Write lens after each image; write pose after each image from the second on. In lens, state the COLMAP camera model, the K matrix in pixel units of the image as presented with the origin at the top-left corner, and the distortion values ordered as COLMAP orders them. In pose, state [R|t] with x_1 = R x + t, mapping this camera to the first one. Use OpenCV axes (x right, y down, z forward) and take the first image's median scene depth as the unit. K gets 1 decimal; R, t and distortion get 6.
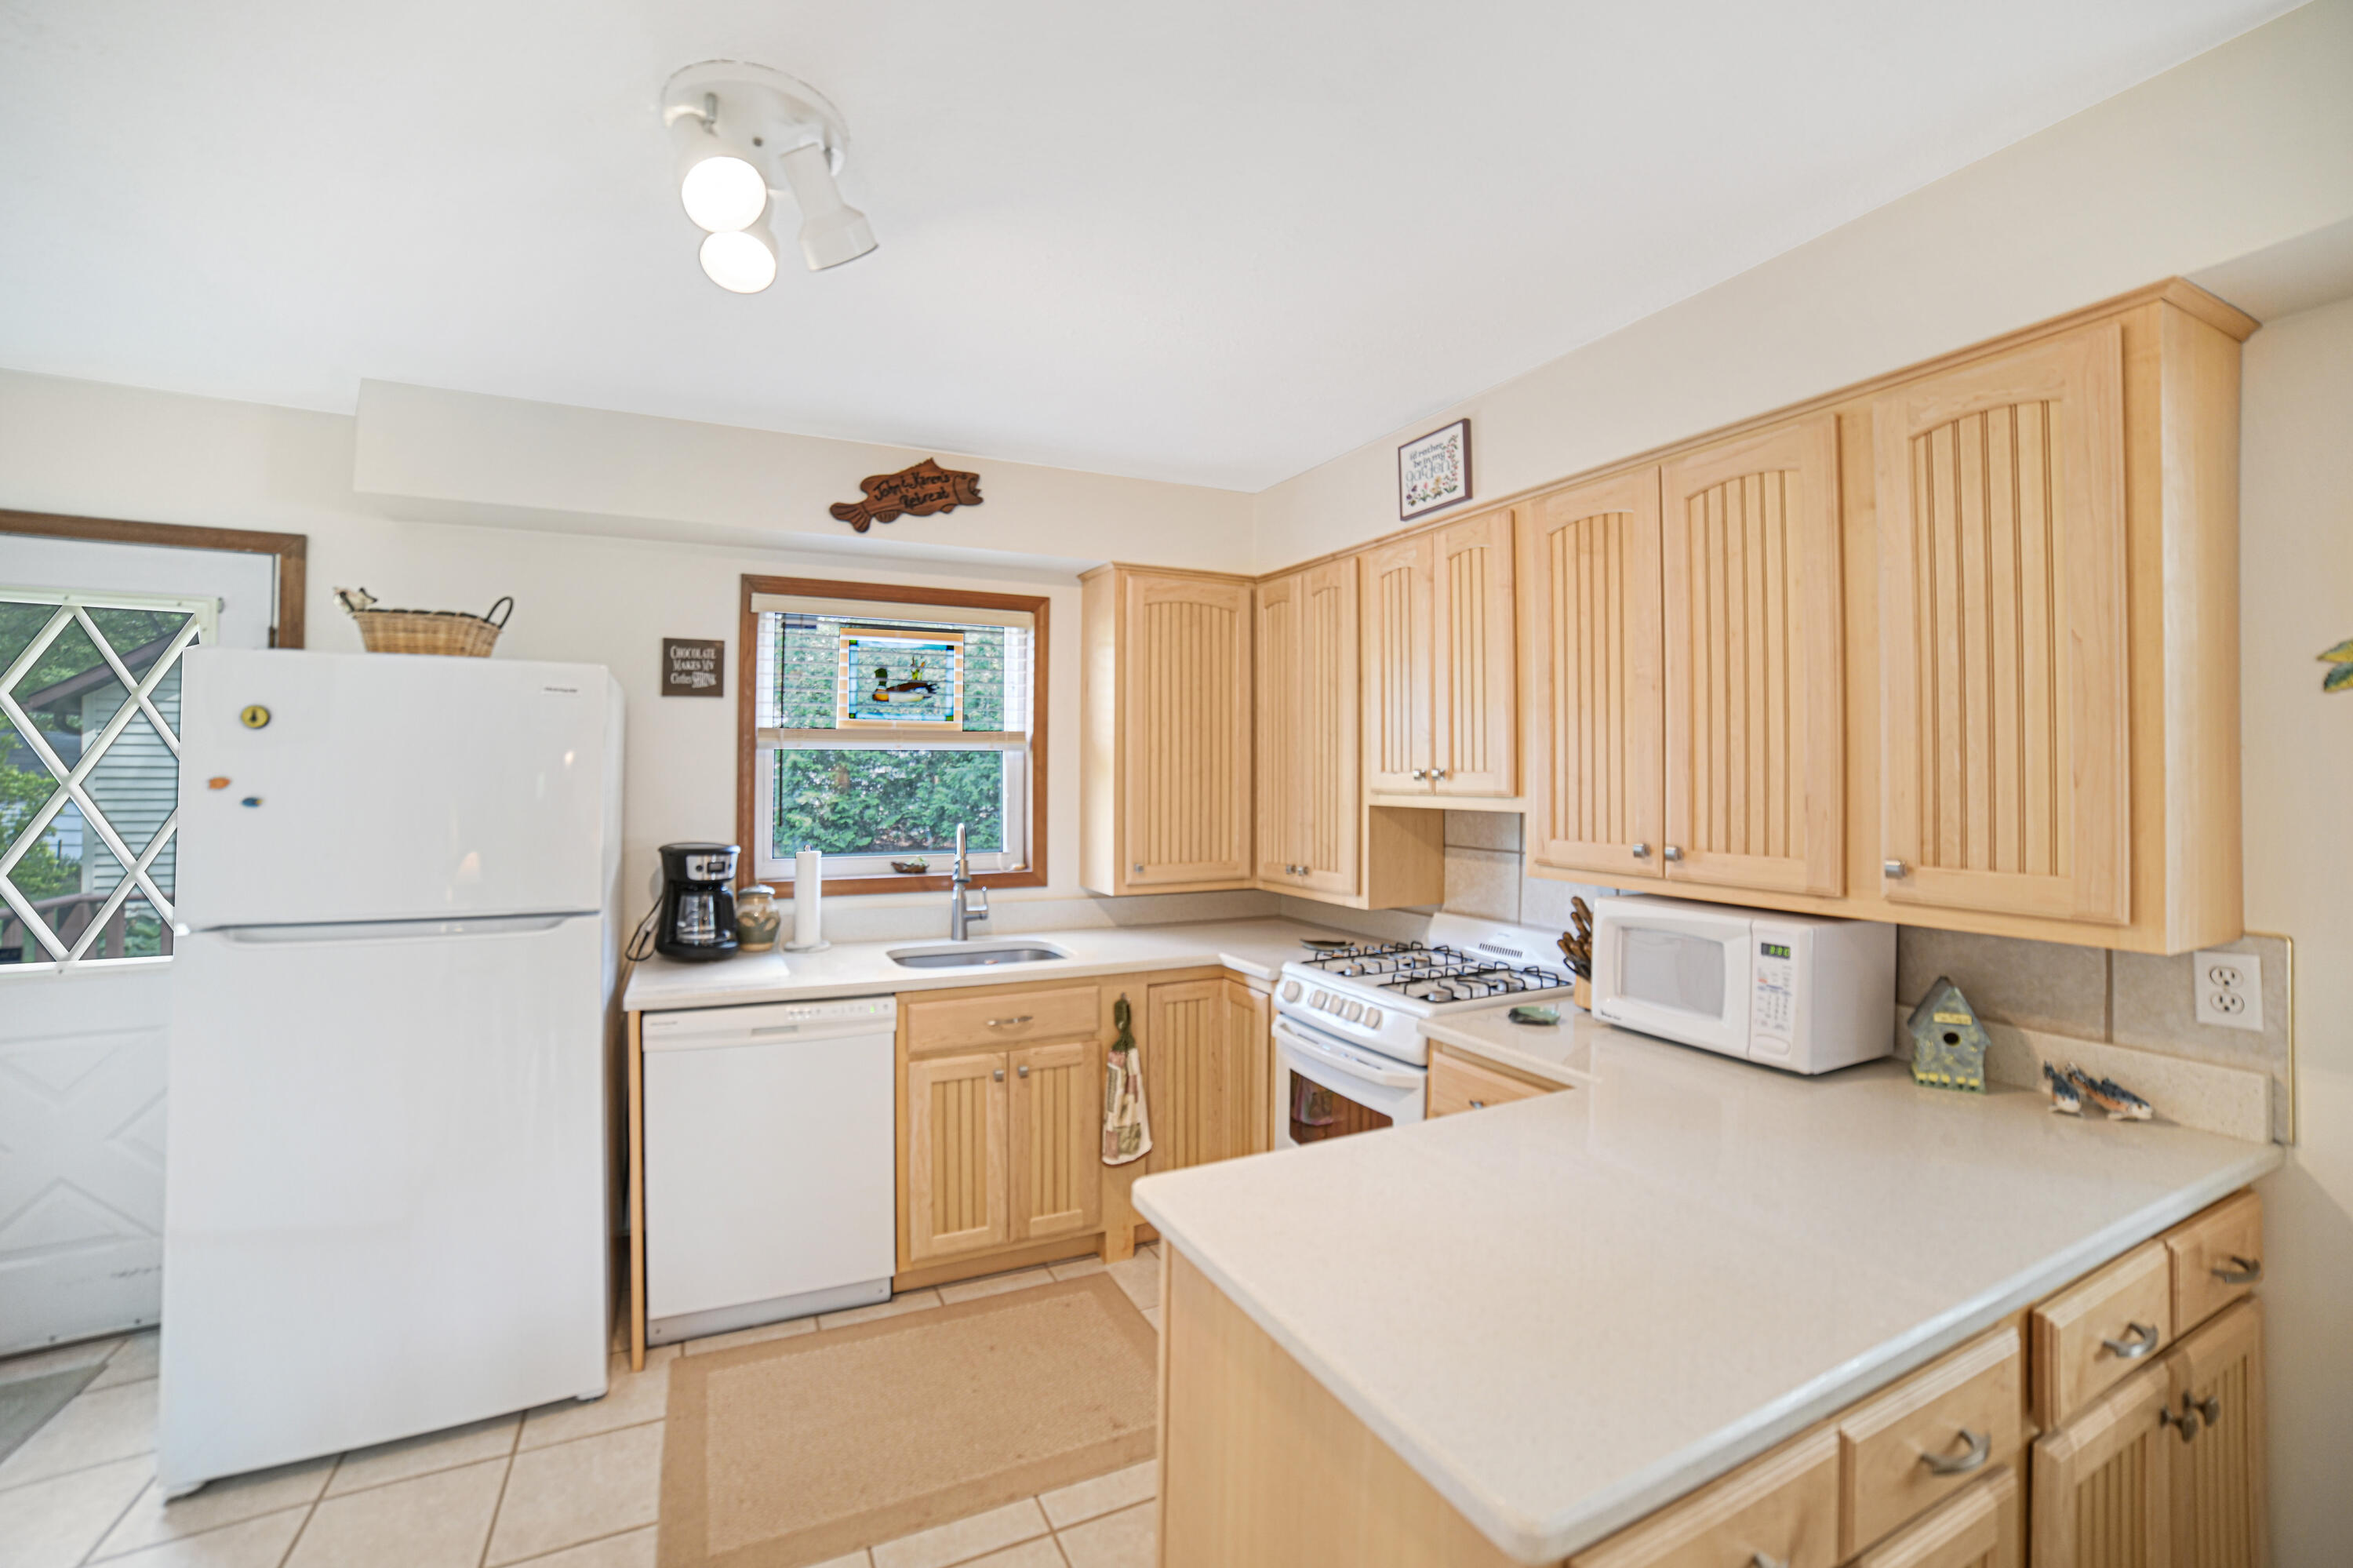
lens RADIAL K [[994.4, 0, 1177.0], [0, 994.4, 766.2], [0, 0, 1]] dist [-0.064540, 0.000419]
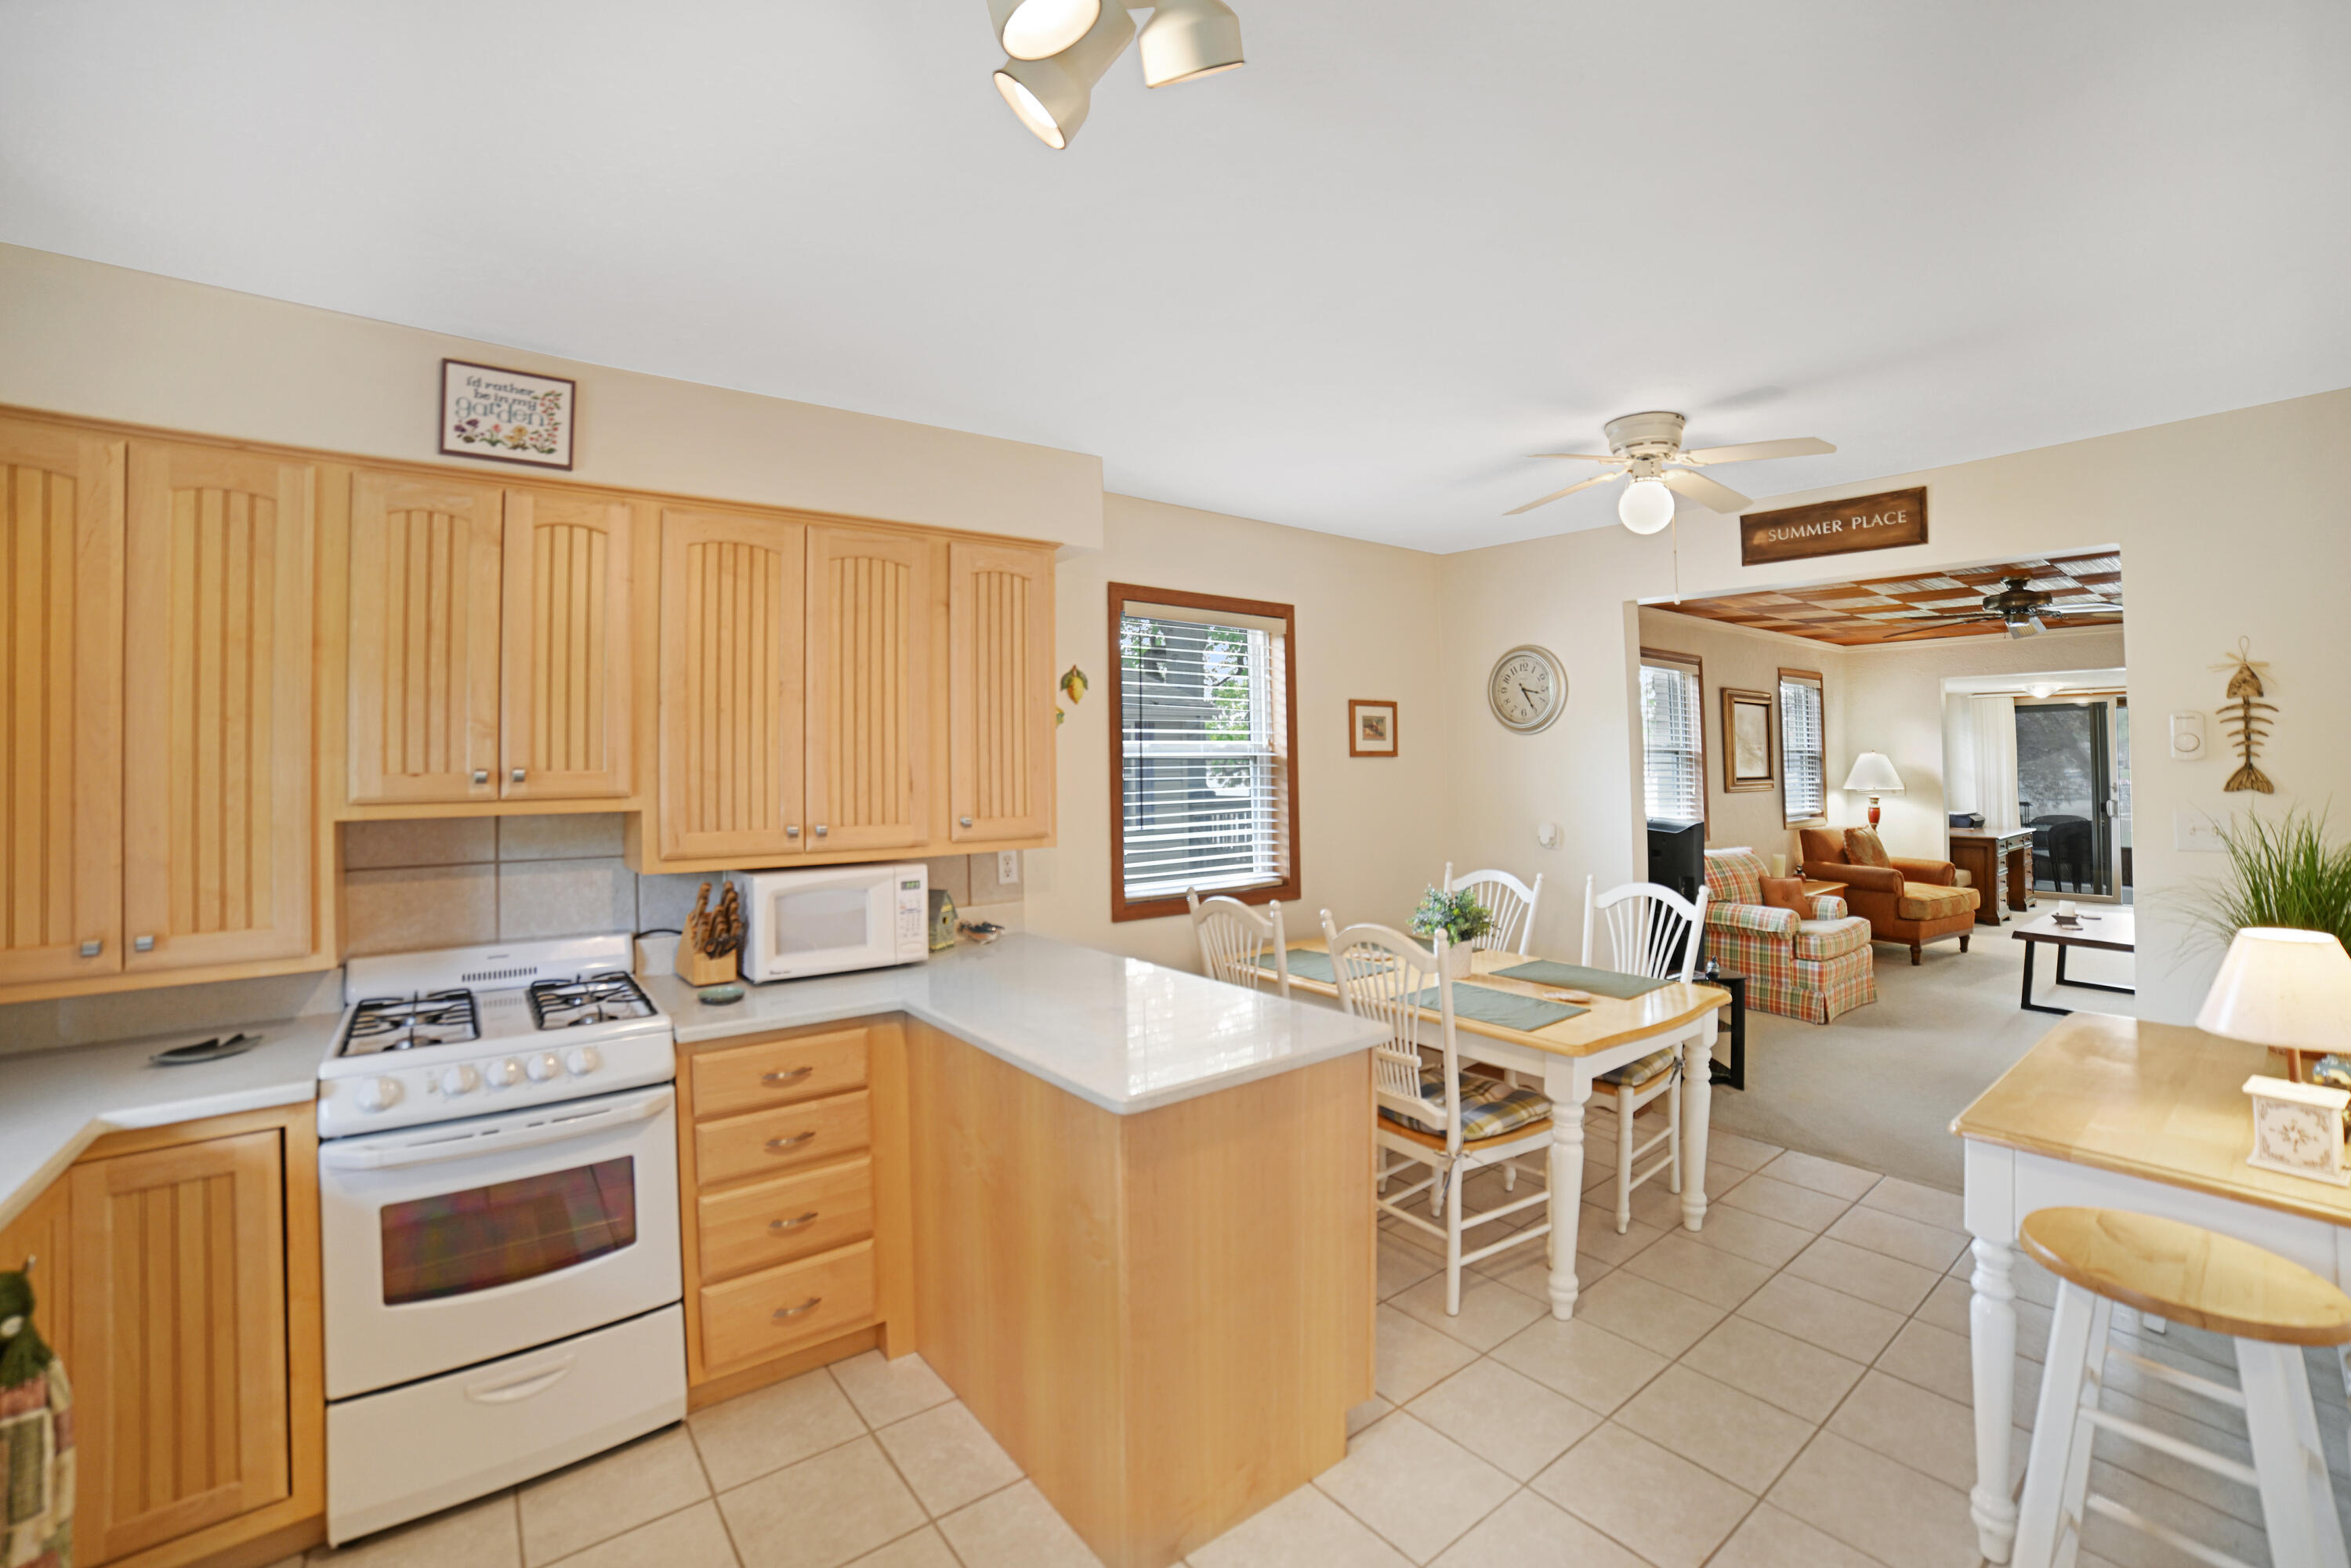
lens RADIAL K [[993.5, 0, 1180.9], [0, 993.5, 776.0], [0, 0, 1]] dist [-0.064540, 0.000419]
pose [[-0.202519, -0.025065, 0.978958, -0.645301], [-0.002484, 0.999682, 0.025081, -0.013181], [-0.979275, 0.002647, -0.202516, 0.589908]]
